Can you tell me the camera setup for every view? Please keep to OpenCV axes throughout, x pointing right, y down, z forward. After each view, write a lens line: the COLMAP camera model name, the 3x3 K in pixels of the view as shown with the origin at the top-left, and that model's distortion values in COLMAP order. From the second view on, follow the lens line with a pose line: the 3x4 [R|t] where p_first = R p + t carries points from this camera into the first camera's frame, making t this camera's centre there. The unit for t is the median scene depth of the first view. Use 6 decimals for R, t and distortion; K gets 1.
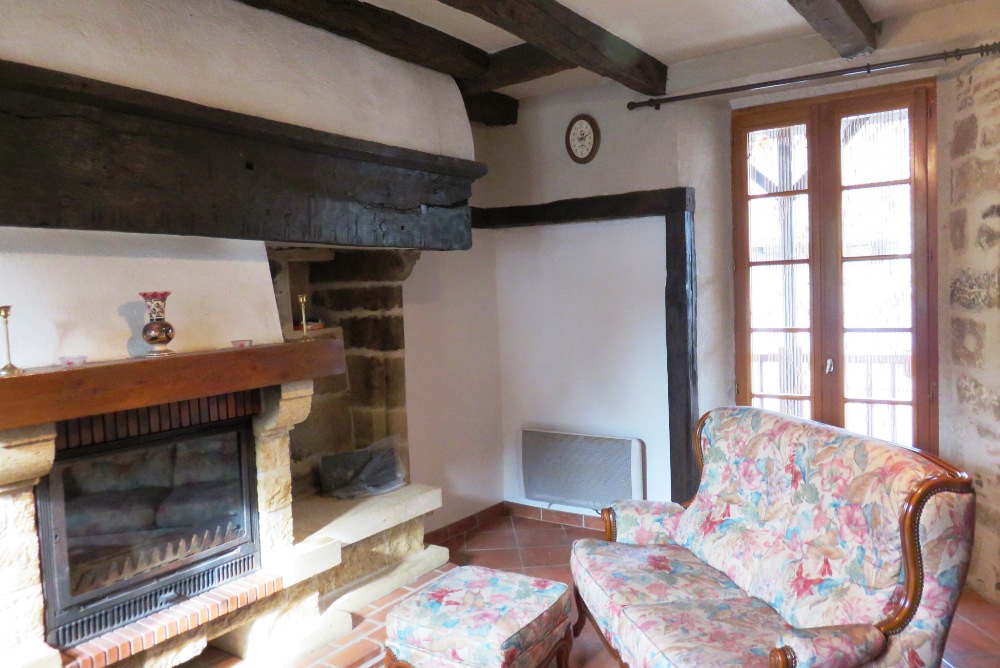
lens RADIAL K [[753.3, 0, 503.6], [0, 753.3, 333.9], [0, 0, 1]] dist [0.001578, -0.003492]
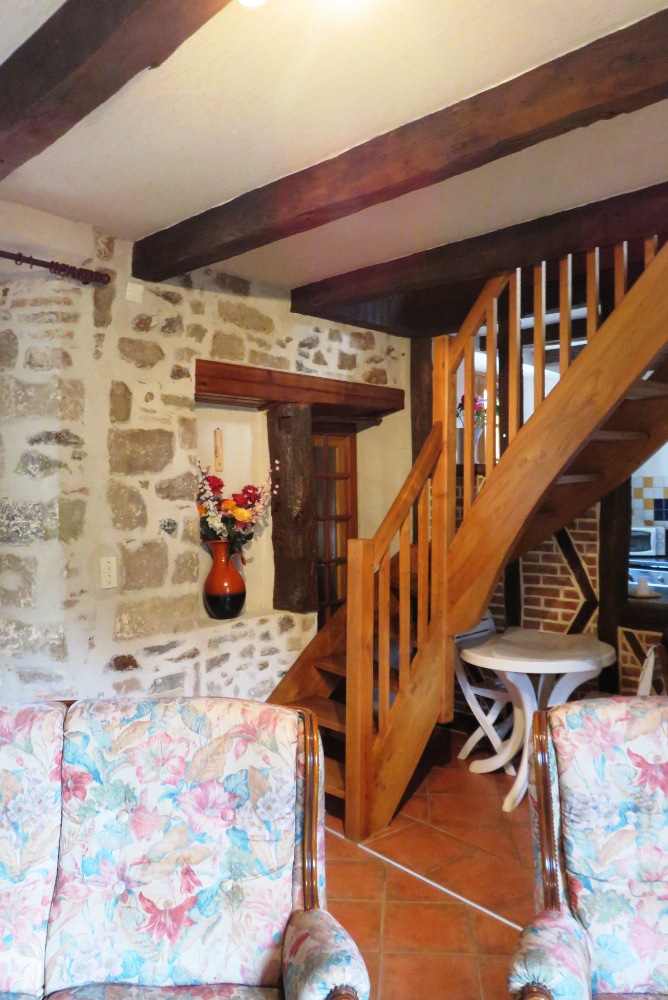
lens RADIAL K [[753.3, 0, 334.3], [0, 753.3, 500.4], [0, 0, 1]] dist [0.001578, -0.003492]
pose [[0.150106, 0.028322, 0.988264, -0.276009], [0.066815, 0.997014, -0.038721, -0.029473], [-0.986410, 0.071844, 0.147765, 0.624343]]
